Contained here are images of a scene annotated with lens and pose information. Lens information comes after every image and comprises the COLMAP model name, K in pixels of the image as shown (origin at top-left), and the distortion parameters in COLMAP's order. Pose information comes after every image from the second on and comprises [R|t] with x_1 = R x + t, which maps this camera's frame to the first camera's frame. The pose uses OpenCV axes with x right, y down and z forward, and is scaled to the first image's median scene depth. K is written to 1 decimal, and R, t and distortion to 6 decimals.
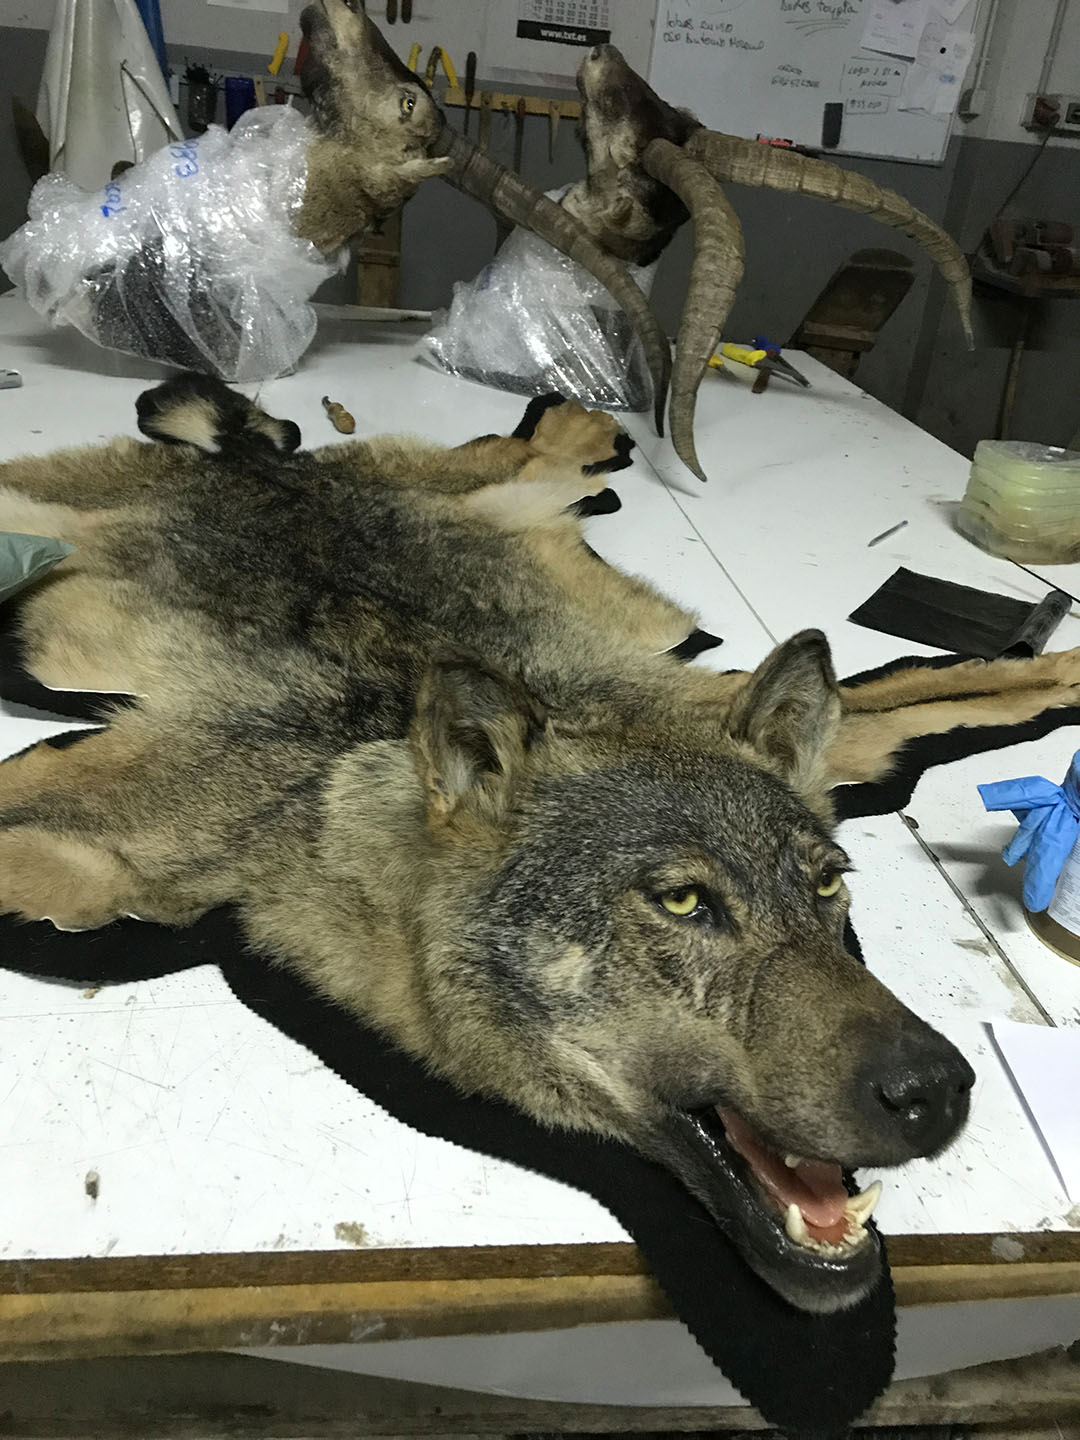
lens RADIAL K [[1179.4, 0, 540.0], [0, 1179.4, 720.0], [0, 0, 1]] dist [0.009296, -0.004036]
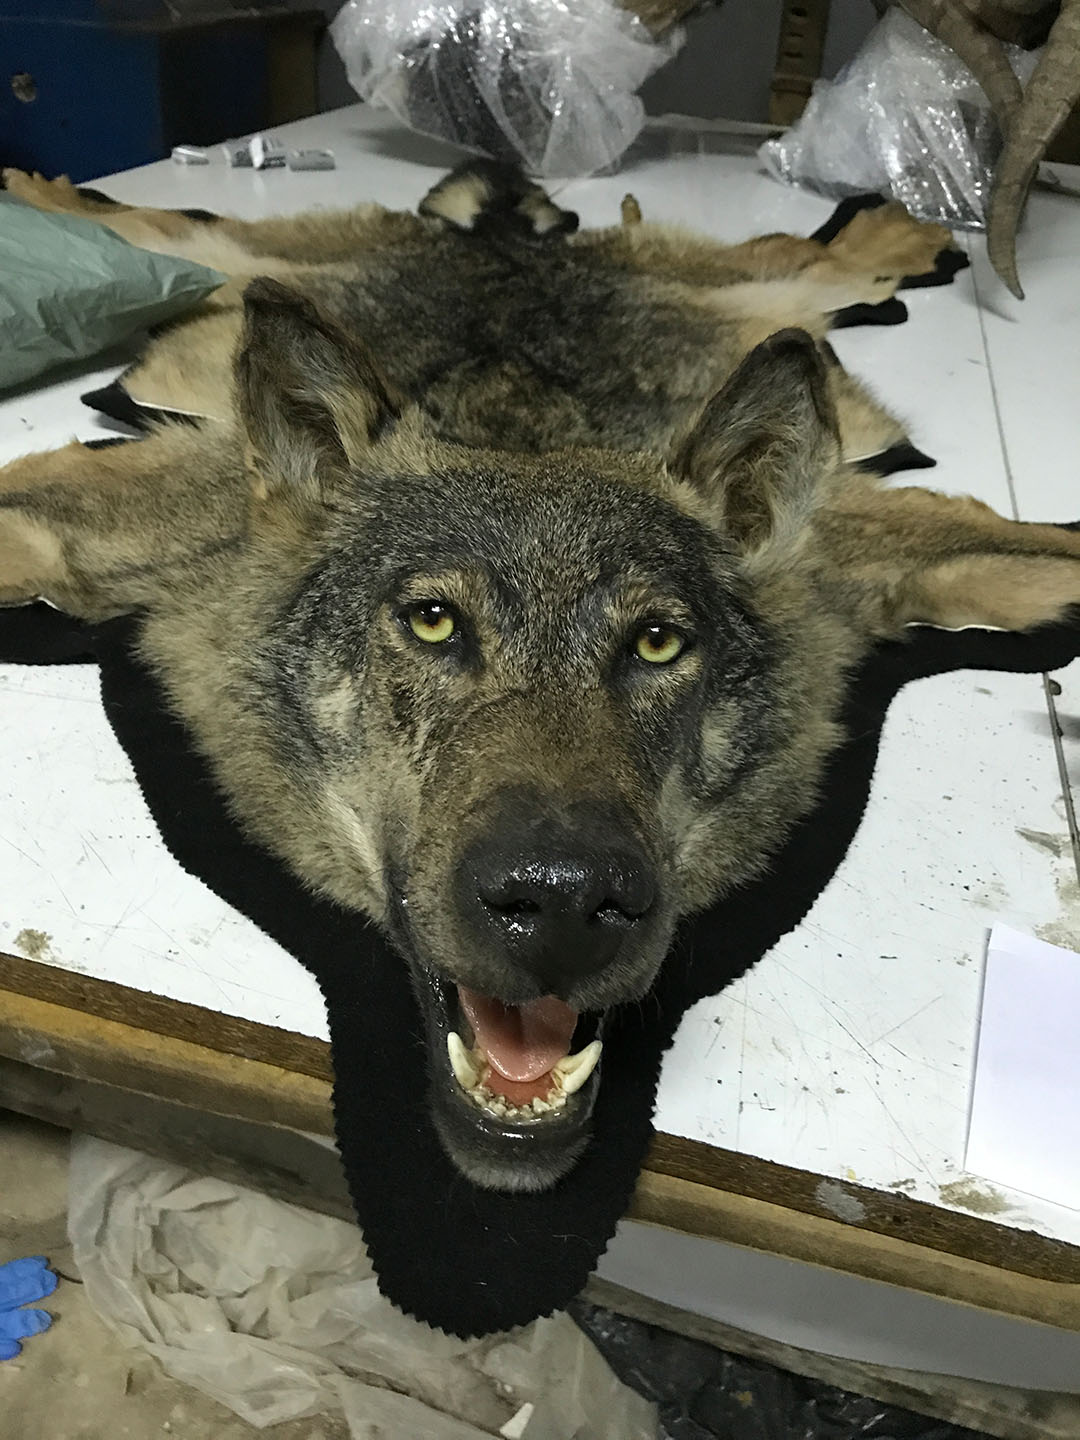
lens RADIAL K [[1178.3, 0, 537.8], [0, 1178.3, 713.7], [0, 0, 1]] dist [-0.002539, 0.000435]
pose [[0.931005, 0.177572, -0.318900, 0.287654], [-0.148468, 0.982374, 0.113572, 0.076552], [0.333447, -0.058390, 0.940959, 0.210950]]
